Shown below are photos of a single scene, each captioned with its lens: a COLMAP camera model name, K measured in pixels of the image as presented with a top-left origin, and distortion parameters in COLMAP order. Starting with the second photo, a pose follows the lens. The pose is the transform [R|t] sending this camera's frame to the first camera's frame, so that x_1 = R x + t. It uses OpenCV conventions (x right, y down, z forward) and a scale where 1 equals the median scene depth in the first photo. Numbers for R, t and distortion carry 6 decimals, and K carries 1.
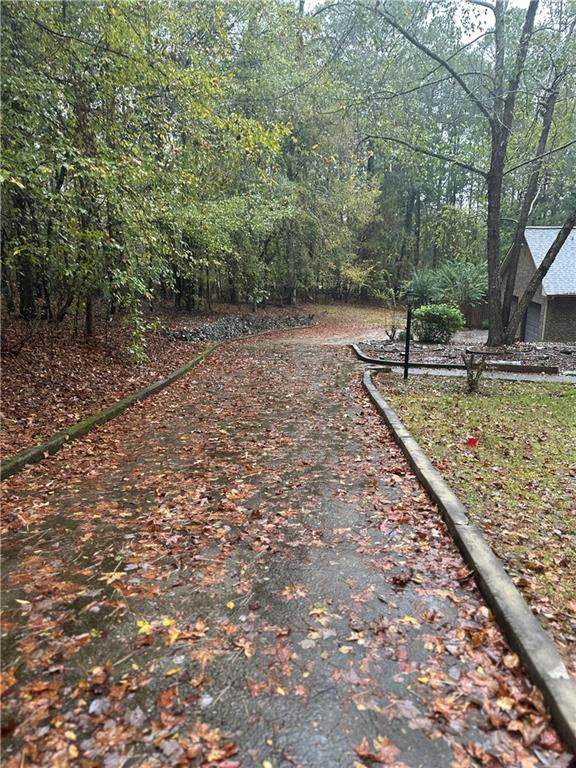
lens RADIAL K [[538.4, 0, 292.4], [0, 538.4, 387.4], [0, 0, 1]] dist [0.002088, -0.008453]
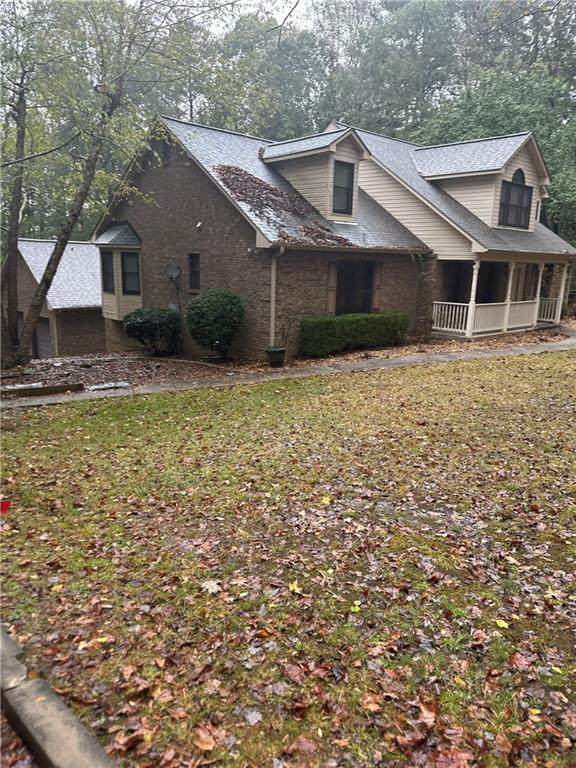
lens RADIAL K [[538.4, 0, 289.4], [0, 538.4, 384.1], [0, 0, 1]] dist [0.002088, -0.008453]
pose [[0.658783, -0.143525, 0.738516, 0.039271], [0.168118, 0.984896, 0.041440, -0.016230], [-0.733309, 0.096858, 0.672961, 0.110989]]
